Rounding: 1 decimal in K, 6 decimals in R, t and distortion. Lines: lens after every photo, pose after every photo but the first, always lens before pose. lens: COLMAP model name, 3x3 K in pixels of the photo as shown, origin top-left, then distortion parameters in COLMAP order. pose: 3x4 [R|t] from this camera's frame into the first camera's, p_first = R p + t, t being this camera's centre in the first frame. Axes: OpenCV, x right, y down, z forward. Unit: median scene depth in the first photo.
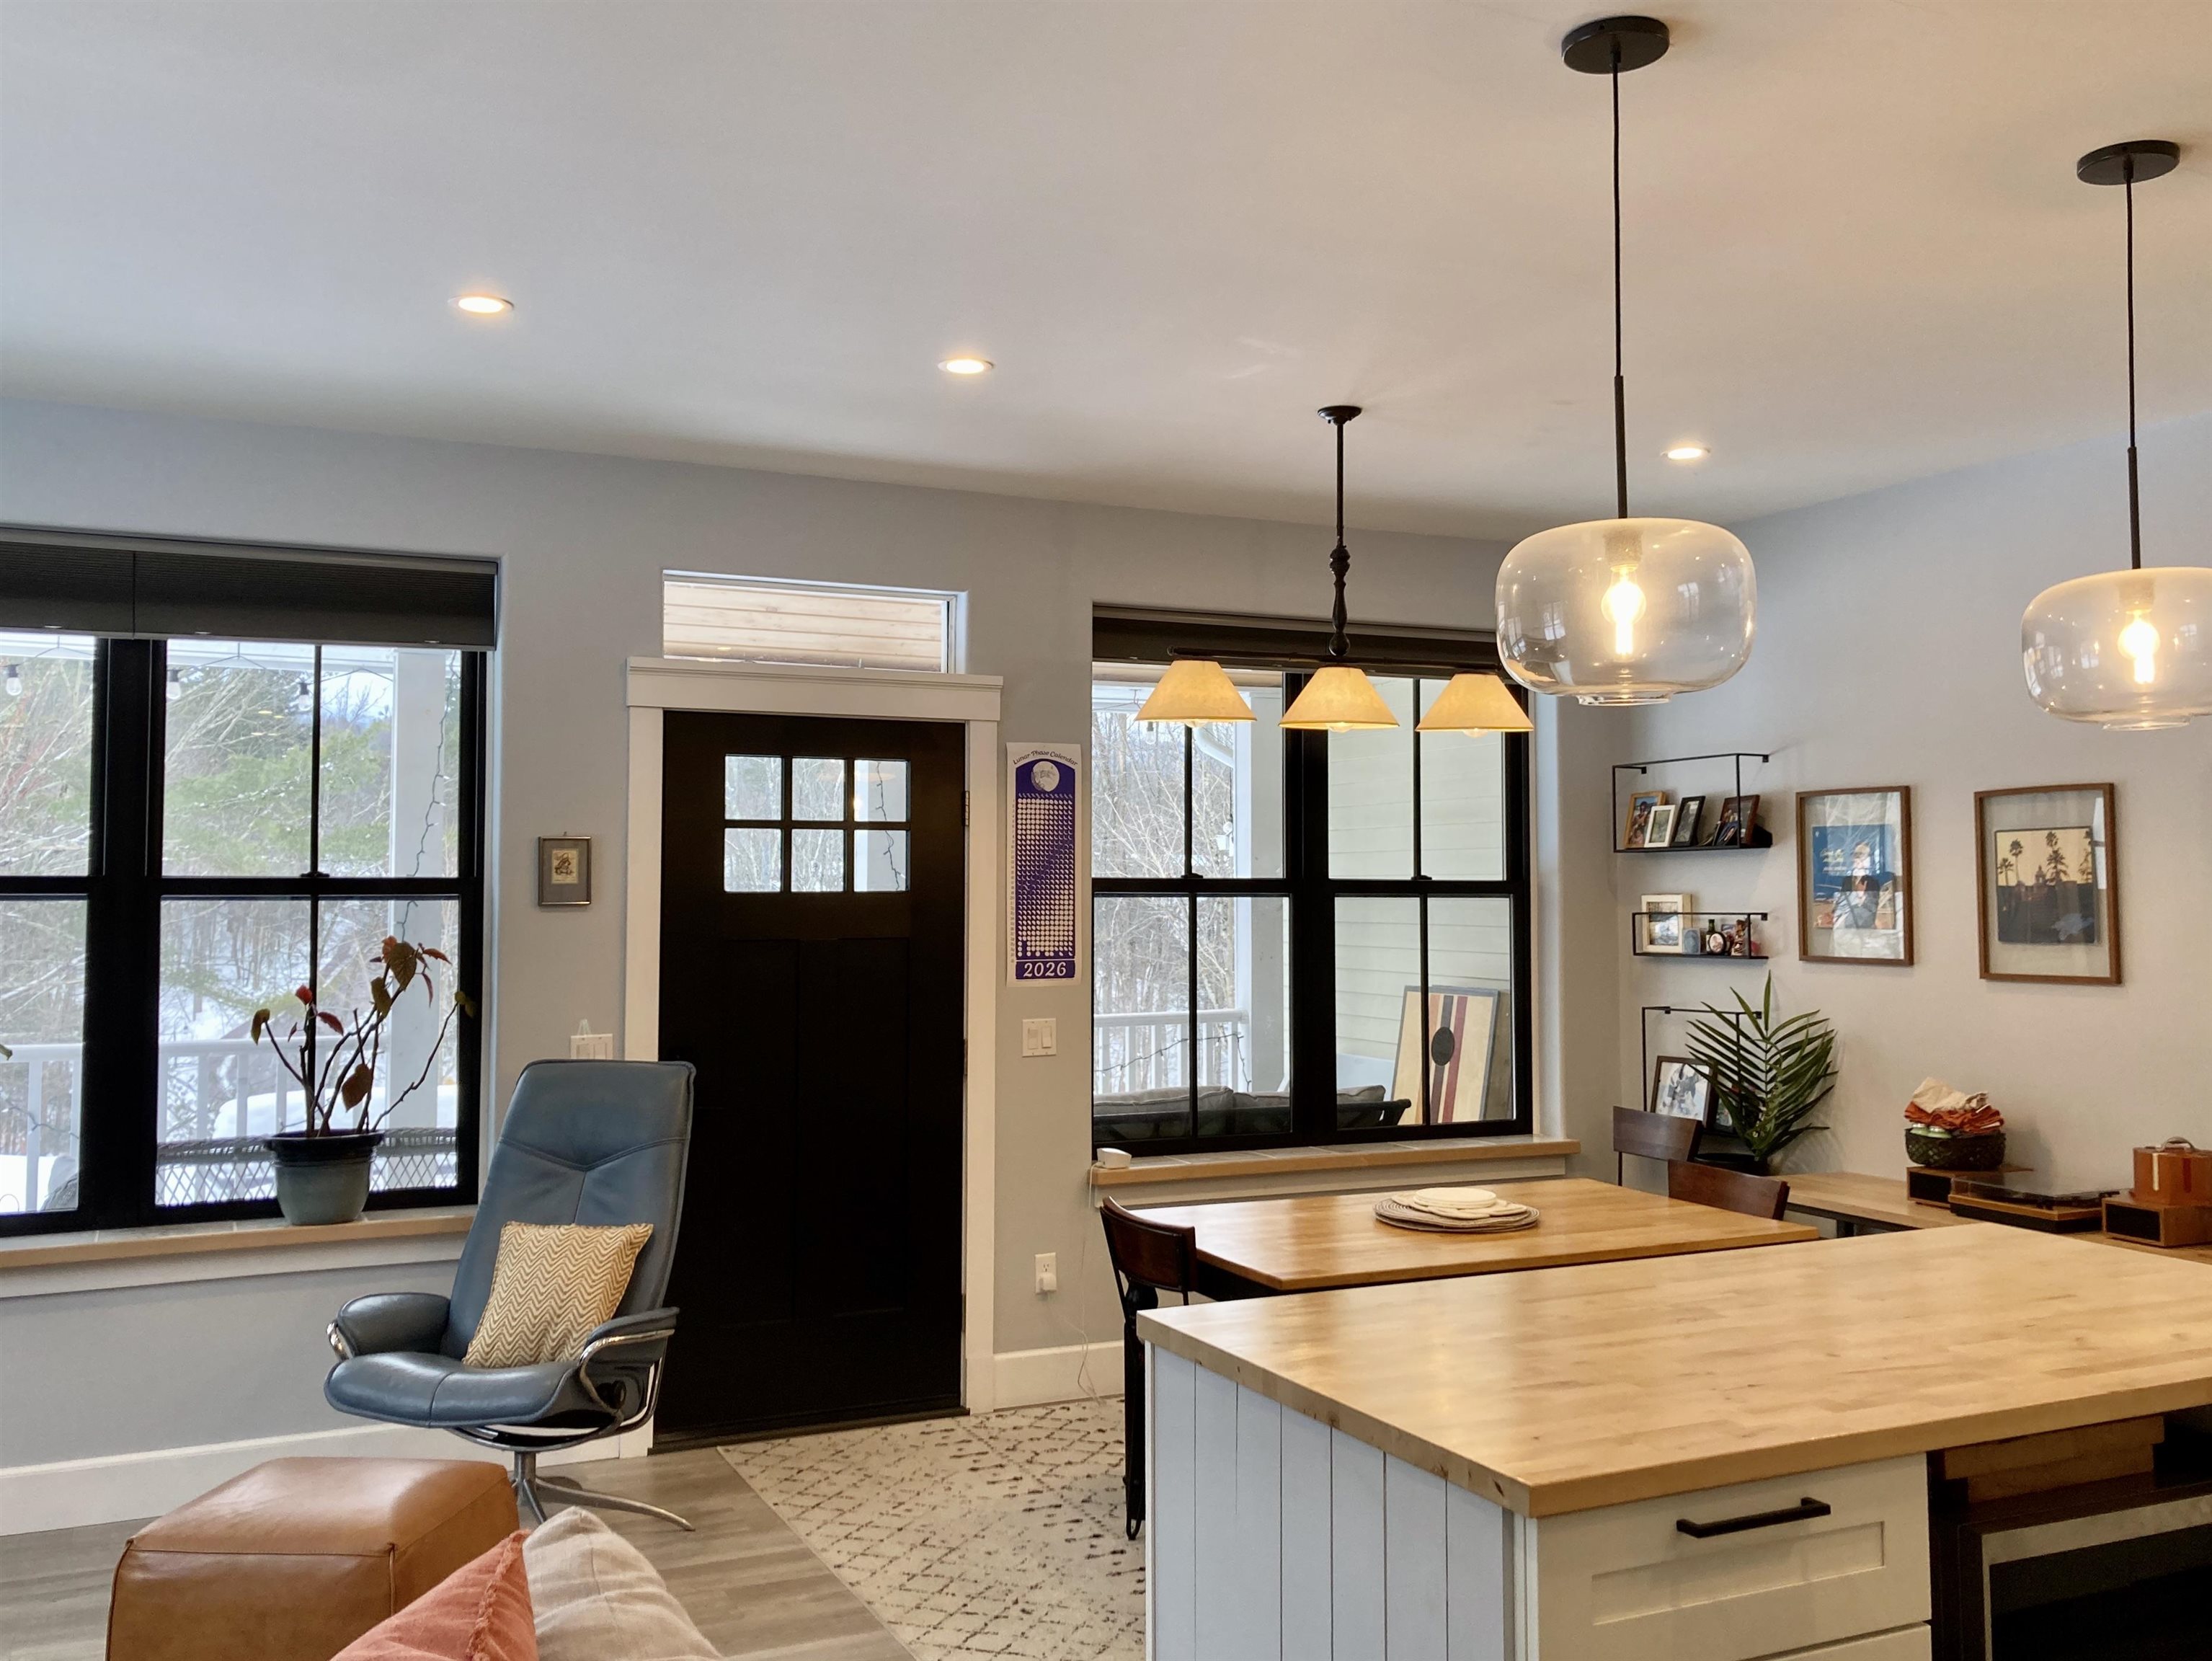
lens RADIAL K [[1981.5, 0, 1104.4], [0, 1981.5, 794.2], [0, 0, 1]] dist [0.044479, -0.065686]
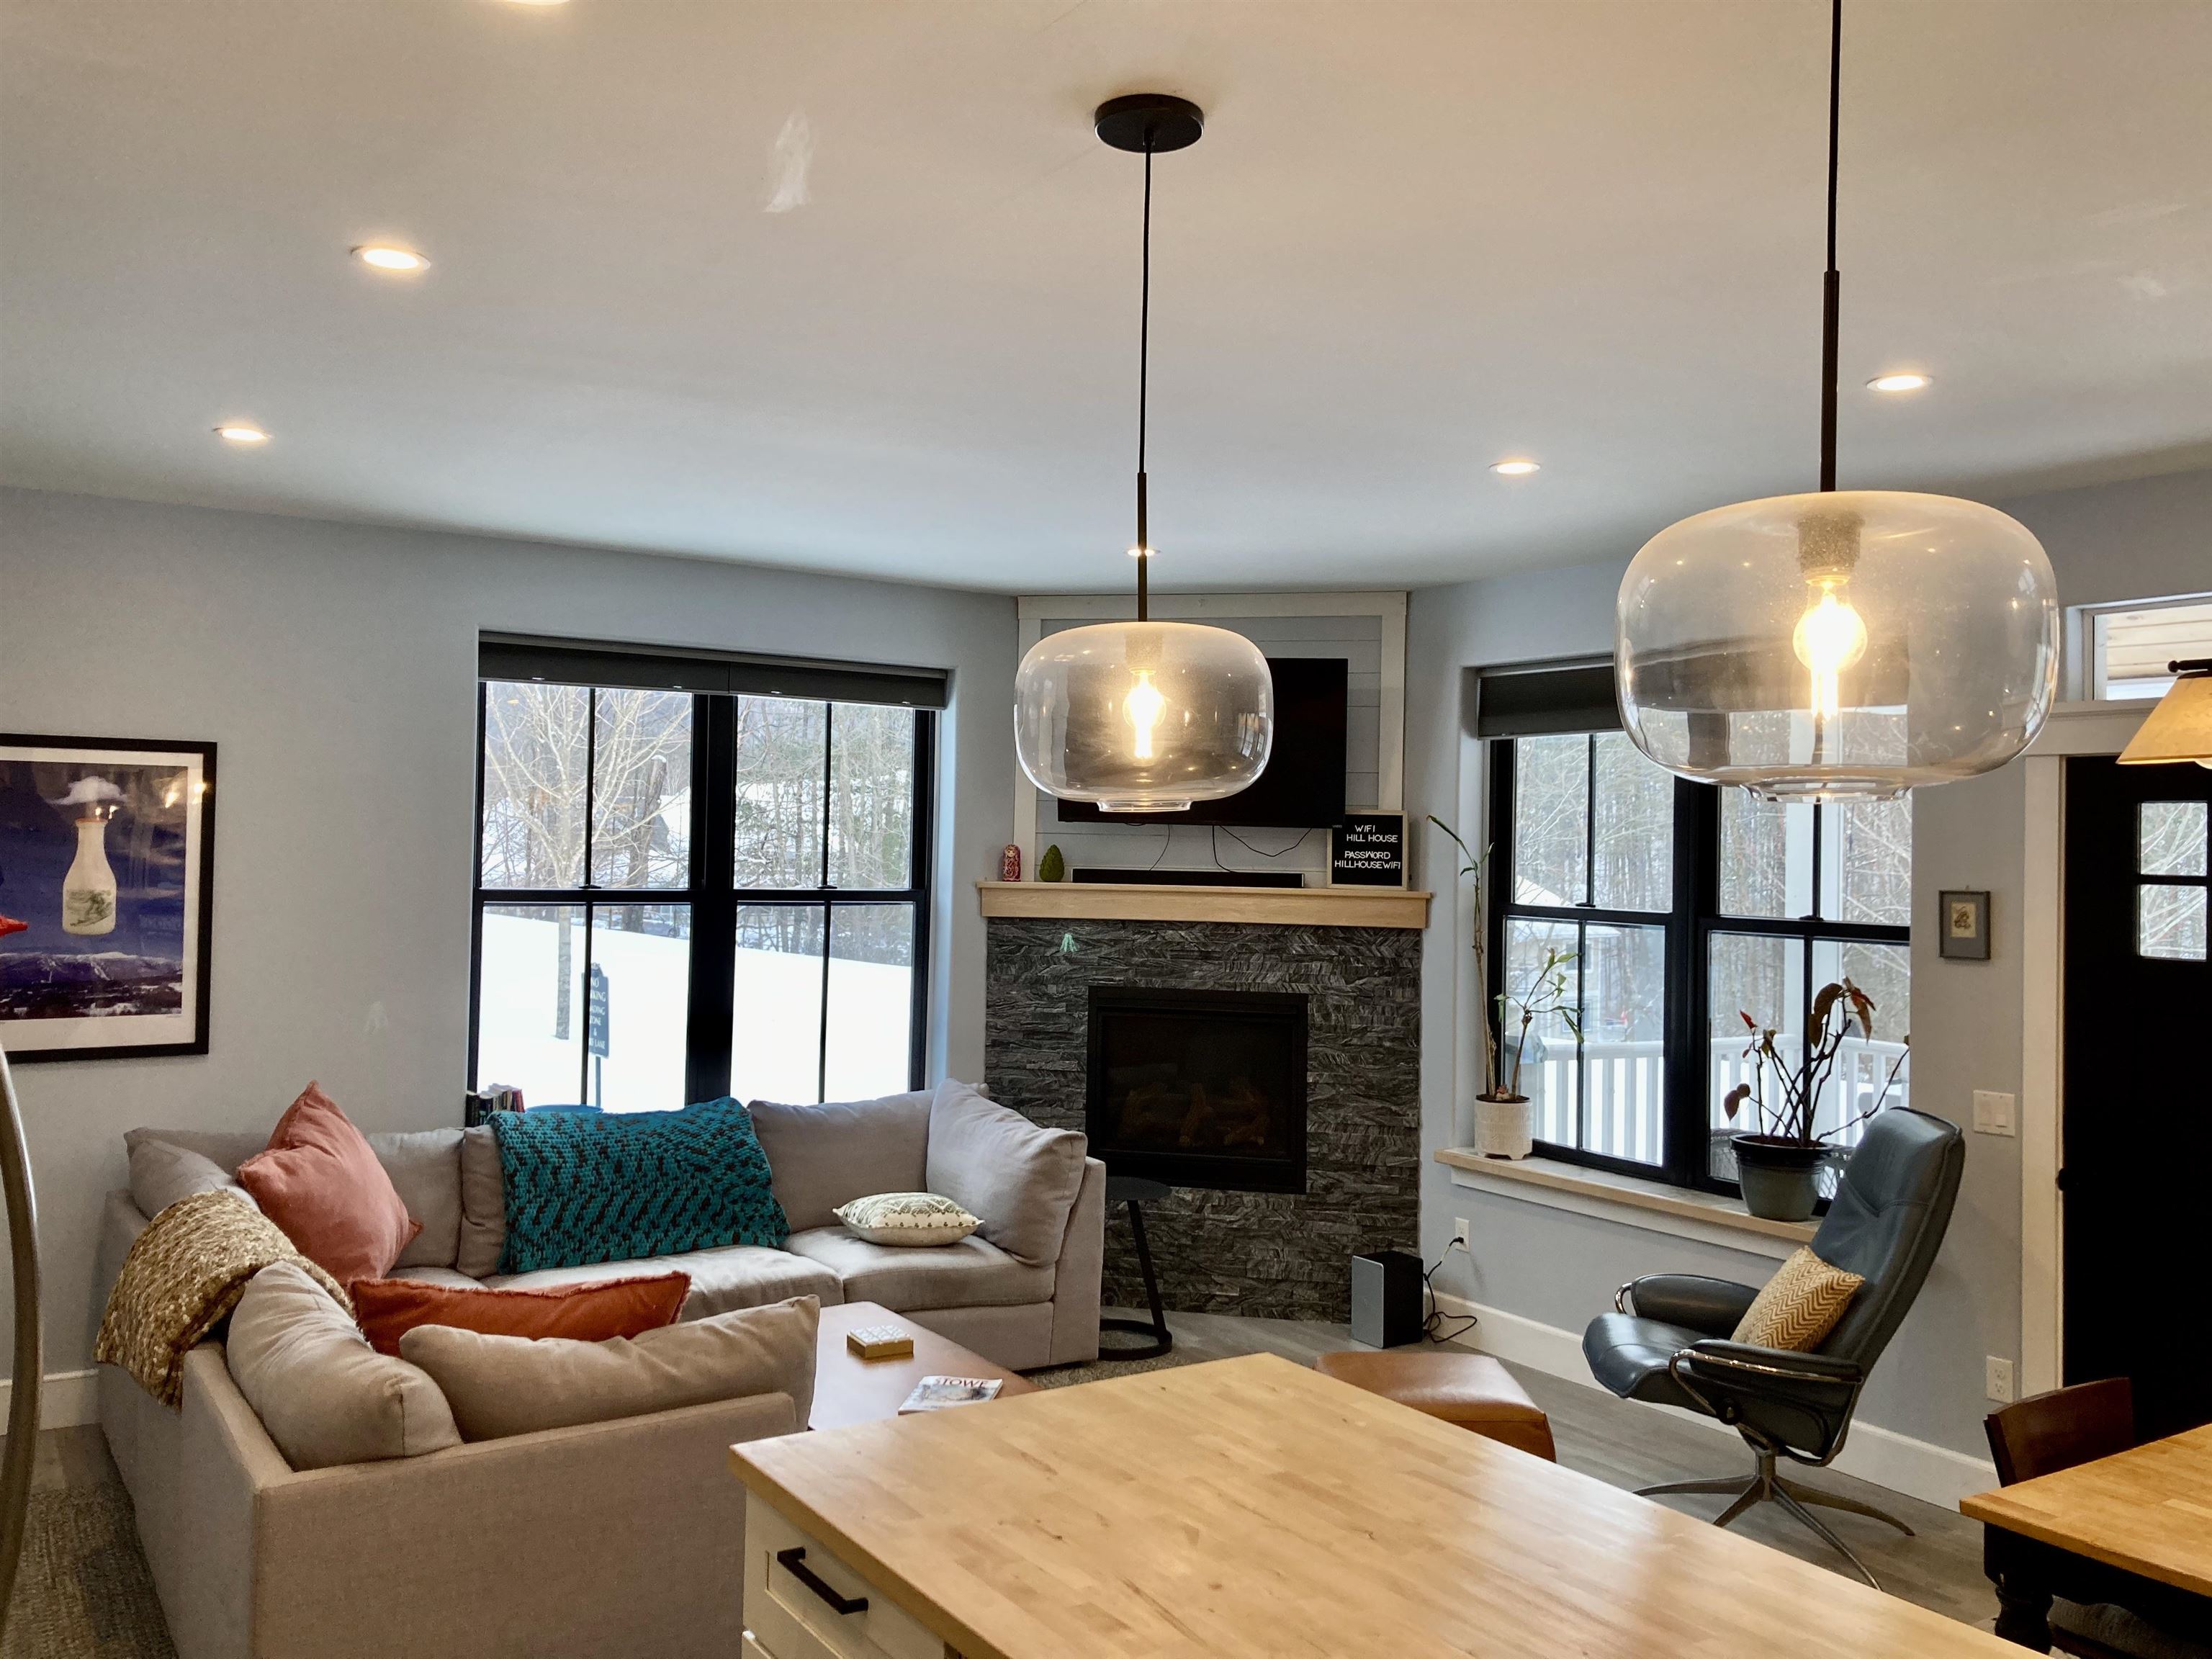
lens RADIAL K [[1817.0, 0, 1115.0], [0, 1817.0, 836.1], [0, 0, 1]] dist [0.031417, -0.060588]
pose [[0.145568, -0.002202, -0.989346, 0.568682], [0.024131, 0.999708, 0.001325, -0.017233], [0.989054, -0.024067, 0.145579, 0.437379]]
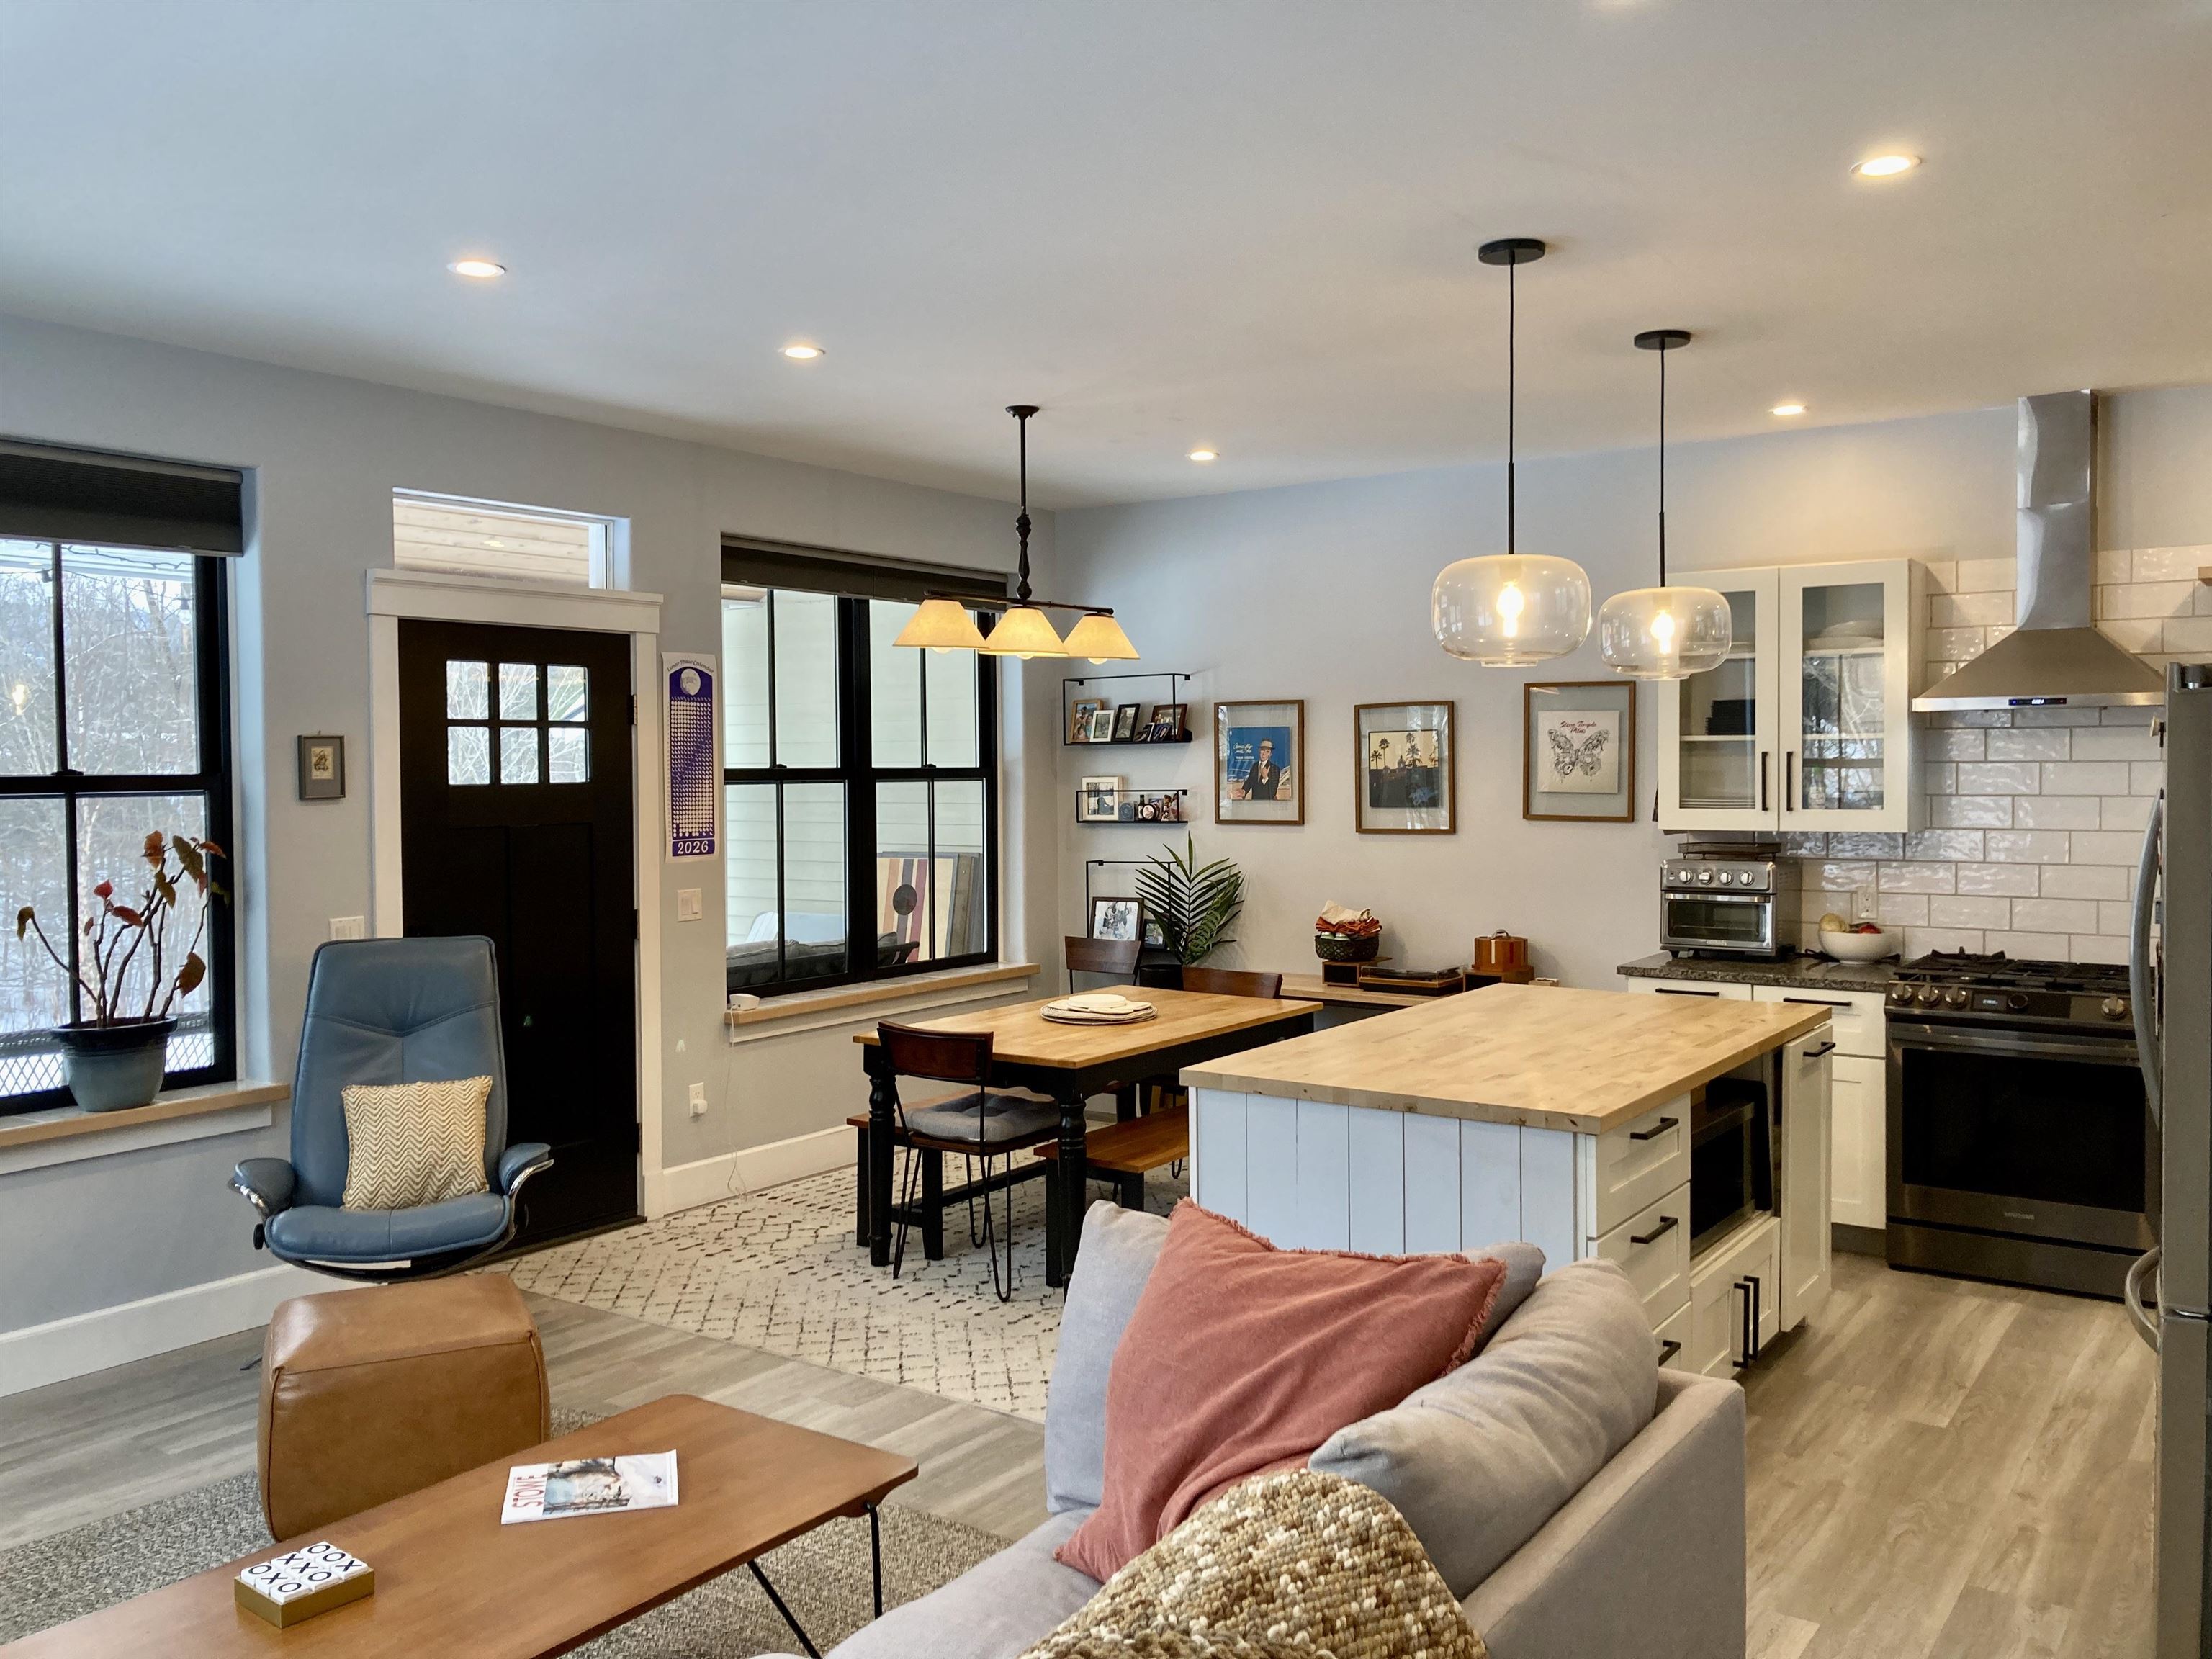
lens RADIAL K [[1817.0, 0, 1117.4], [0, 1817.0, 815.8], [0, 0, 1]] dist [0.031417, -0.060588]
pose [[0.865157, -0.021089, 0.501058, -0.388474], [-0.016411, 0.997390, 0.070315, -0.011095], [-0.501233, -0.069056, 0.862553, -0.065946]]
